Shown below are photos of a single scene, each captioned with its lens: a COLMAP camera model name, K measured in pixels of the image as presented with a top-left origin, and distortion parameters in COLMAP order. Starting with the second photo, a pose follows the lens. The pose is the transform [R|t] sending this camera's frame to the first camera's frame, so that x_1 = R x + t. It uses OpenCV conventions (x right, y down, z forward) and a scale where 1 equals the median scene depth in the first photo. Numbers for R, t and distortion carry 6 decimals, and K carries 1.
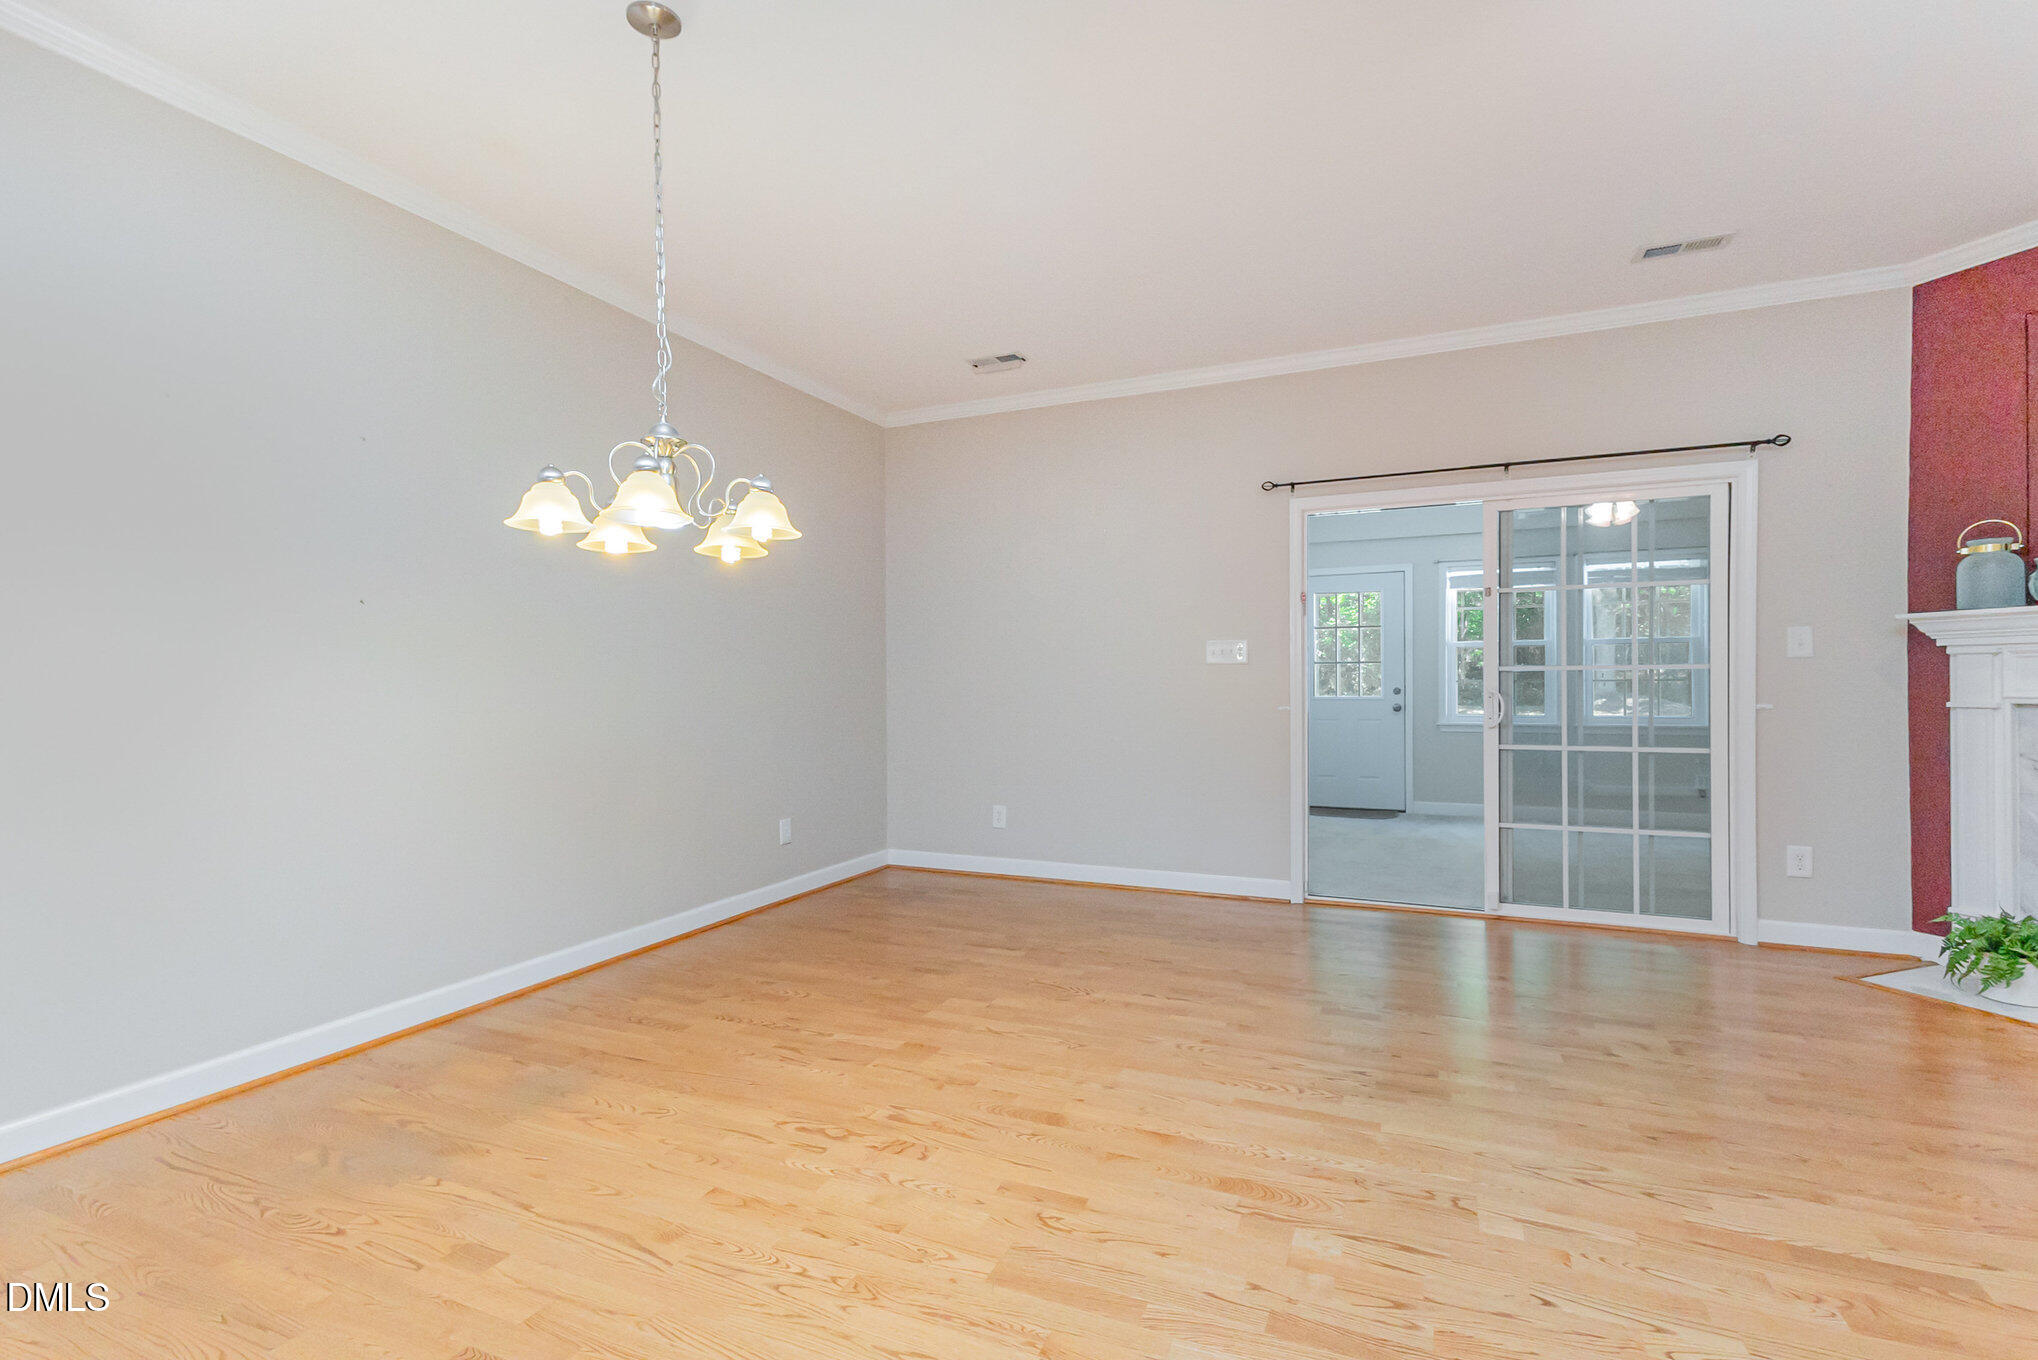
lens RADIAL K [[949.5, 0, 1015.6], [0, 949.5, 688.1], [0, 0, 1]] dist [0.031533, -0.009606]
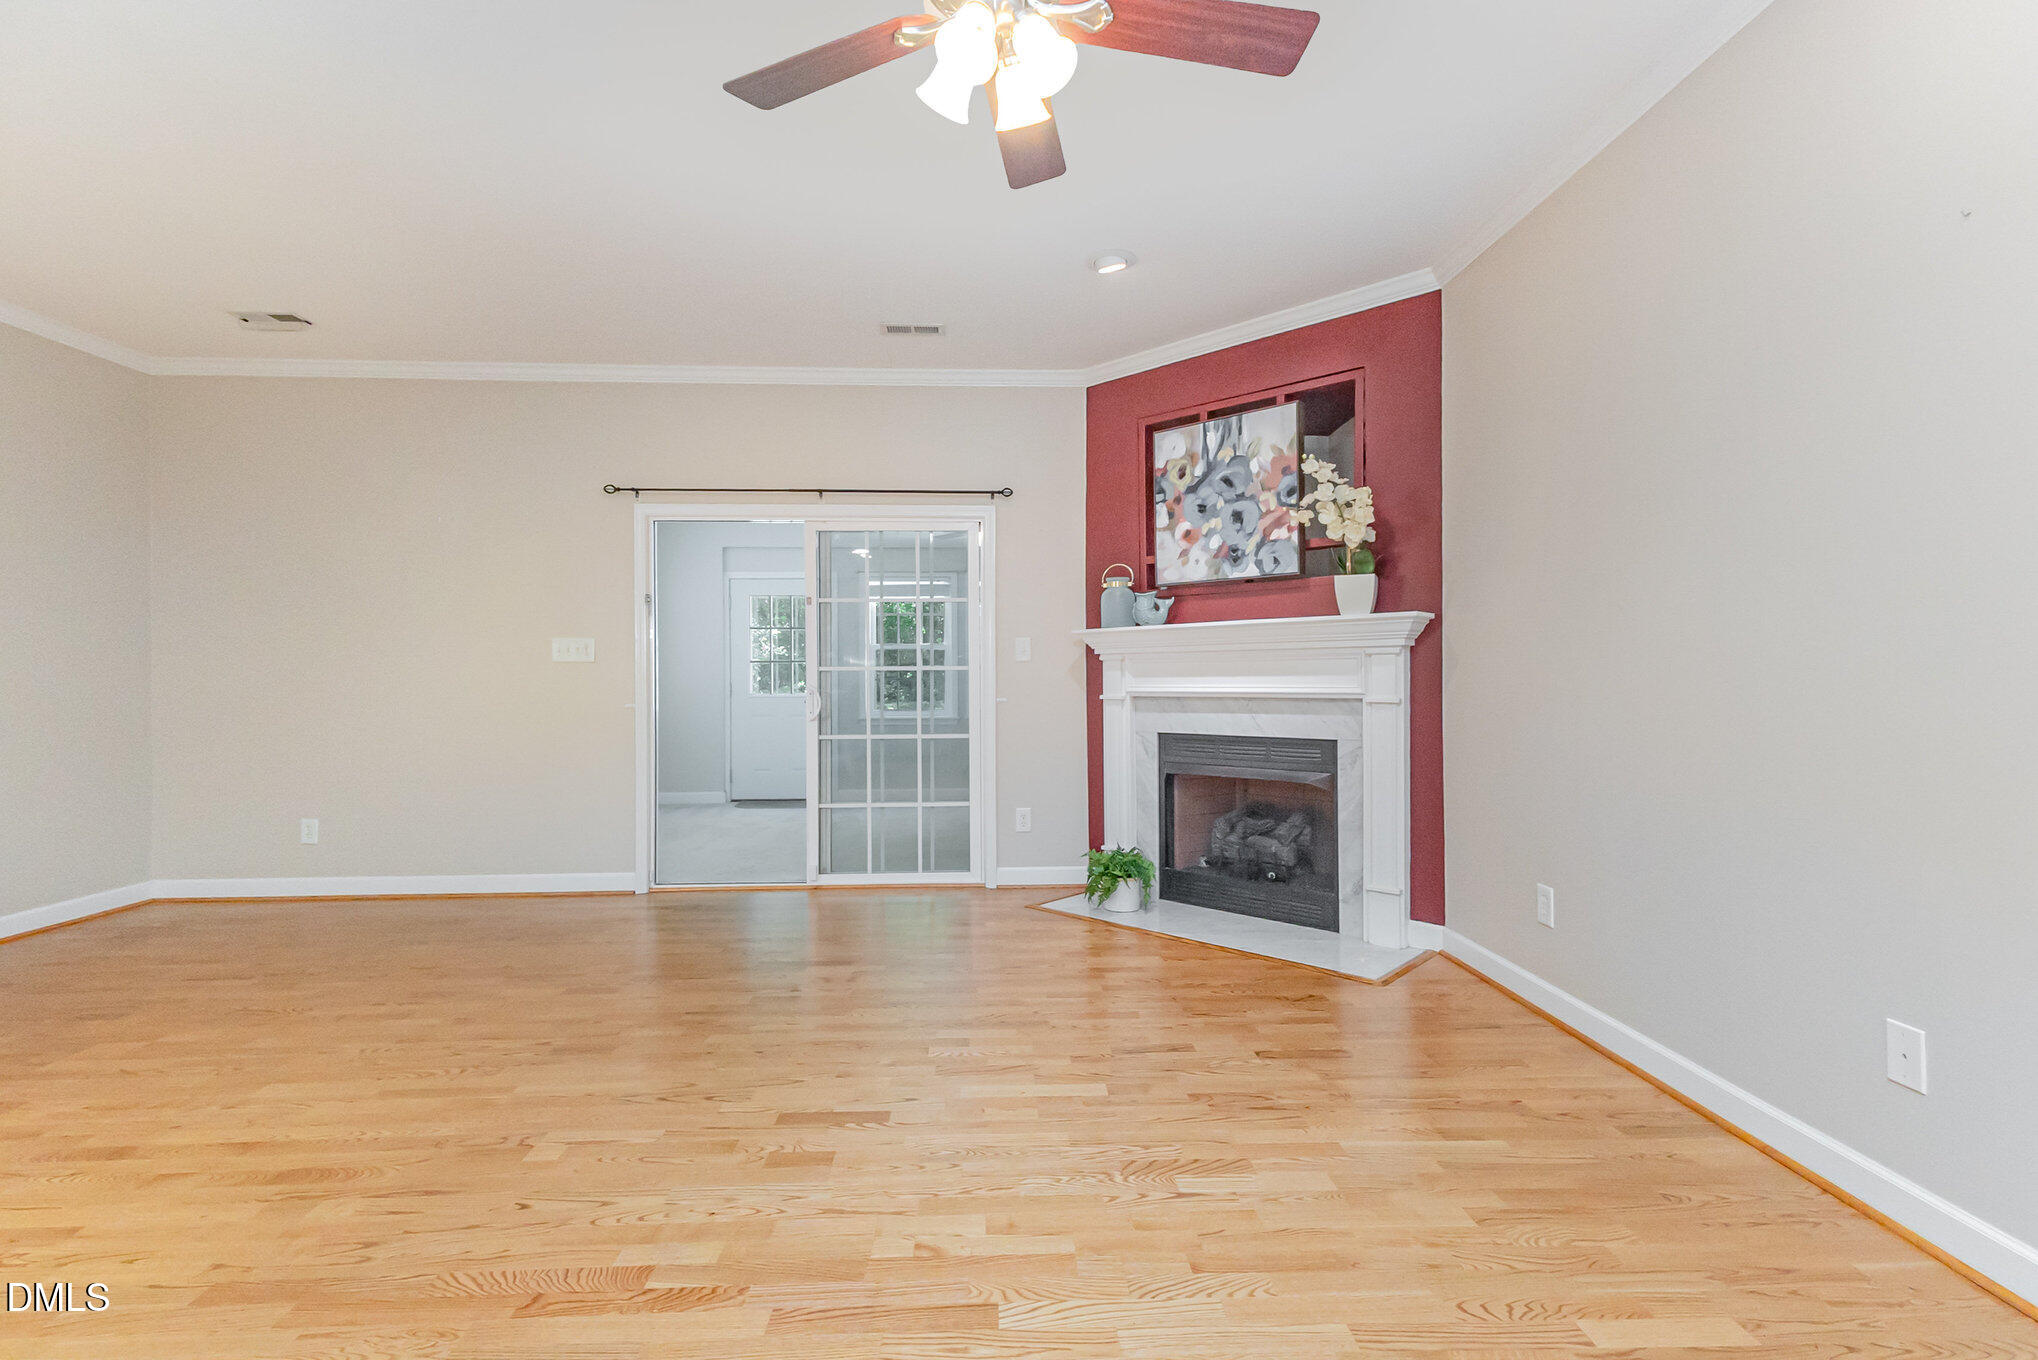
lens RADIAL K [[949.5, 0, 1026.3], [0, 949.5, 684.7], [0, 0, 1]] dist [0.031533, -0.009606]
pose [[0.897471, -0.000590, 0.441074, 0.245944], [0.001693, 0.999996, -0.002106, 0.001438], [-0.441071, 0.002637, 0.897468, -0.137496]]
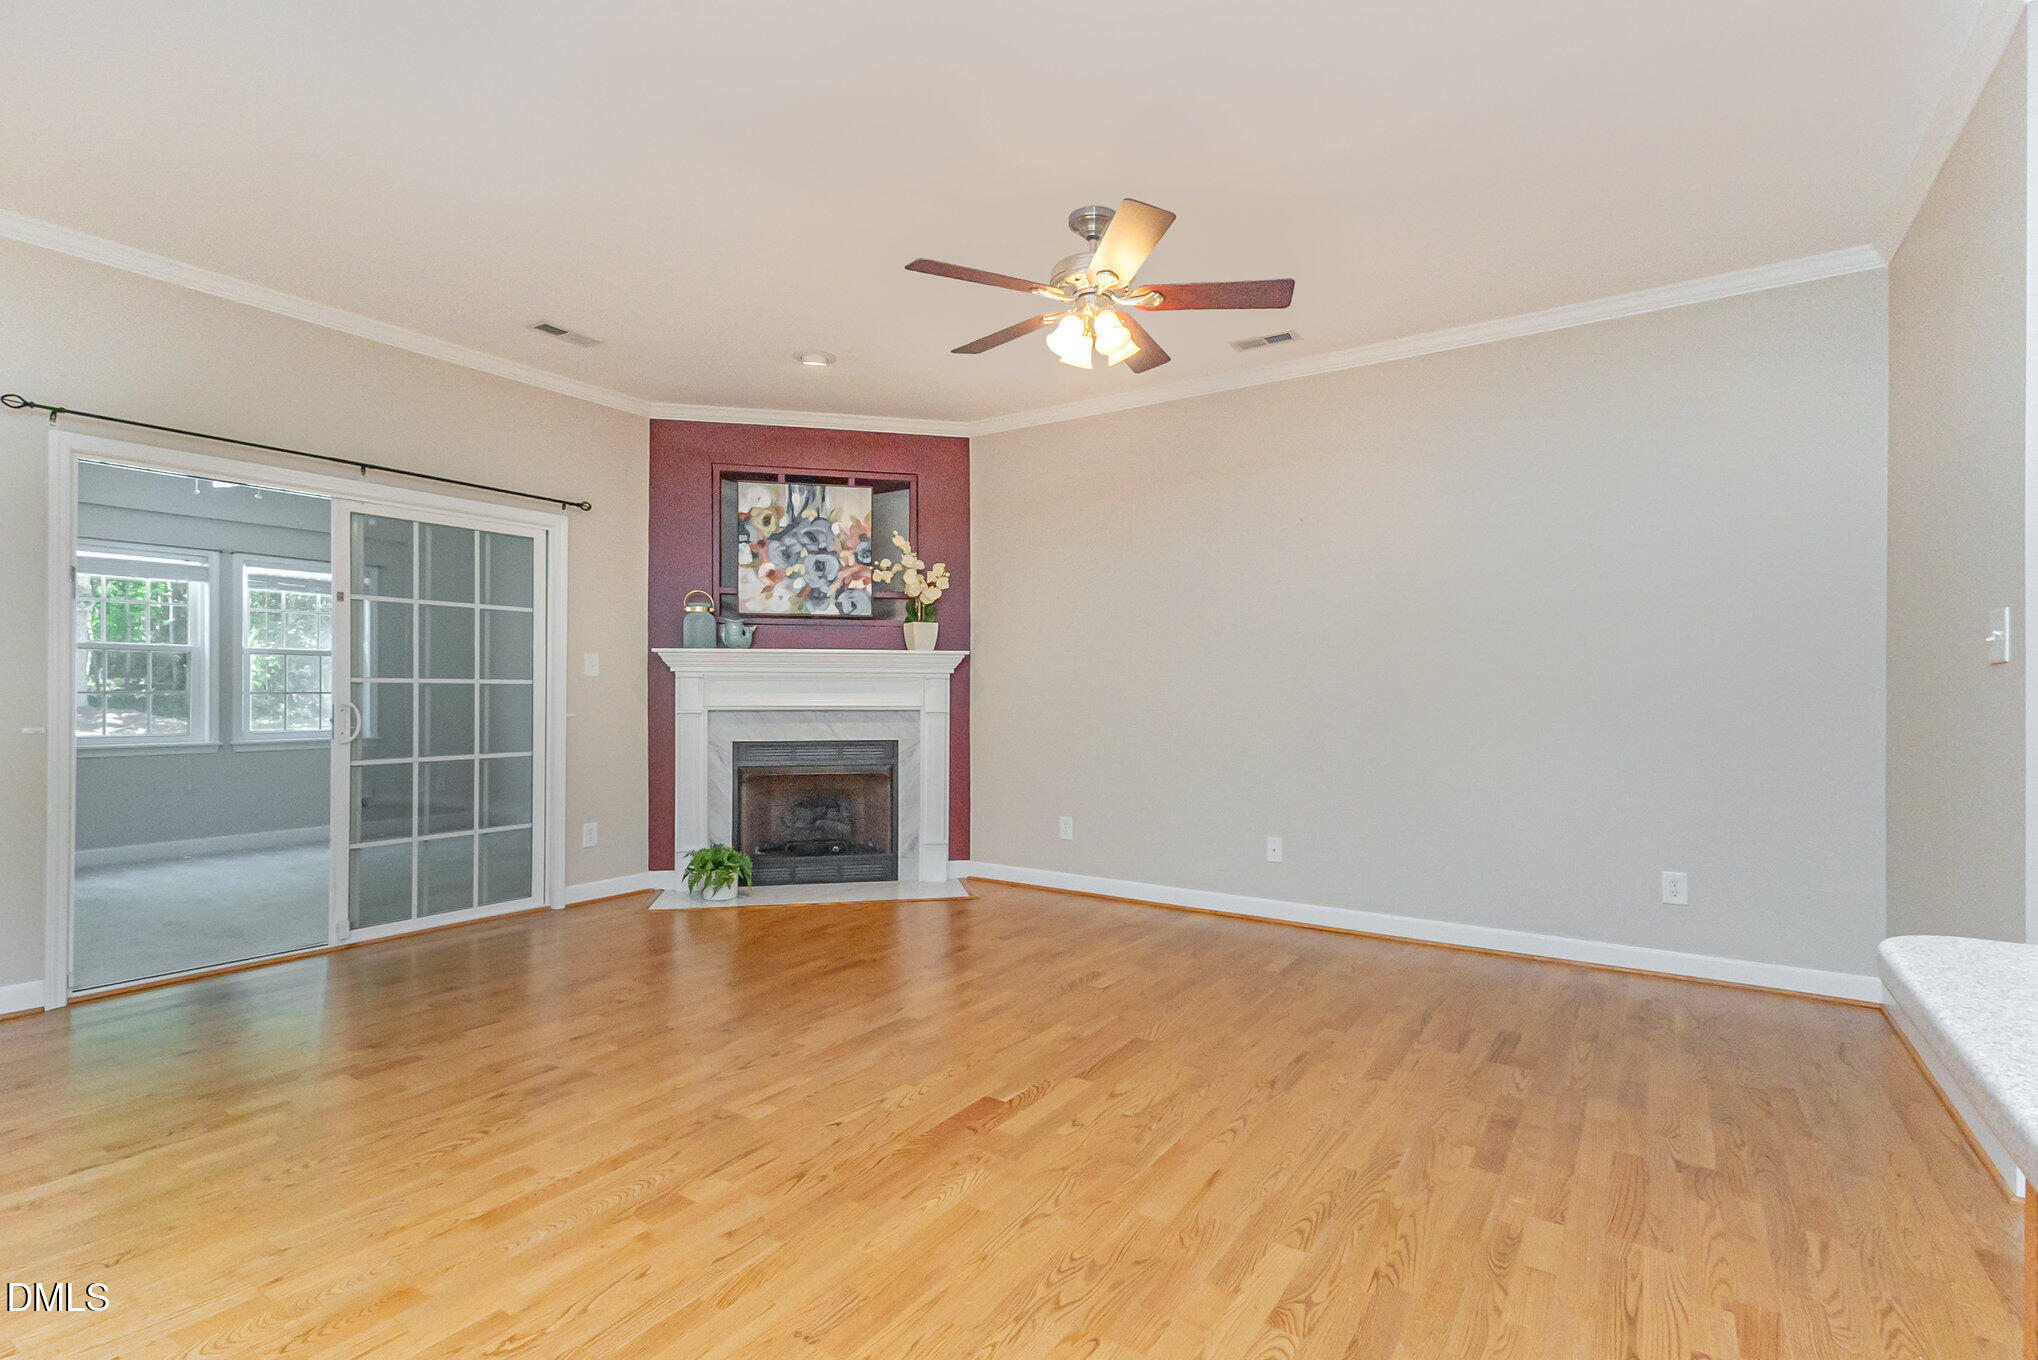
lens RADIAL K [[949.5, 0, 1035.5], [0, 949.5, 694.6], [0, 0, 1]] dist [0.031533, -0.009606]
pose [[0.159002, 0.006359, 0.987258, -0.343742], [0.002166, 0.999975, -0.006789, 0.002287], [-0.987276, 0.003218, 0.158985, 0.202151]]
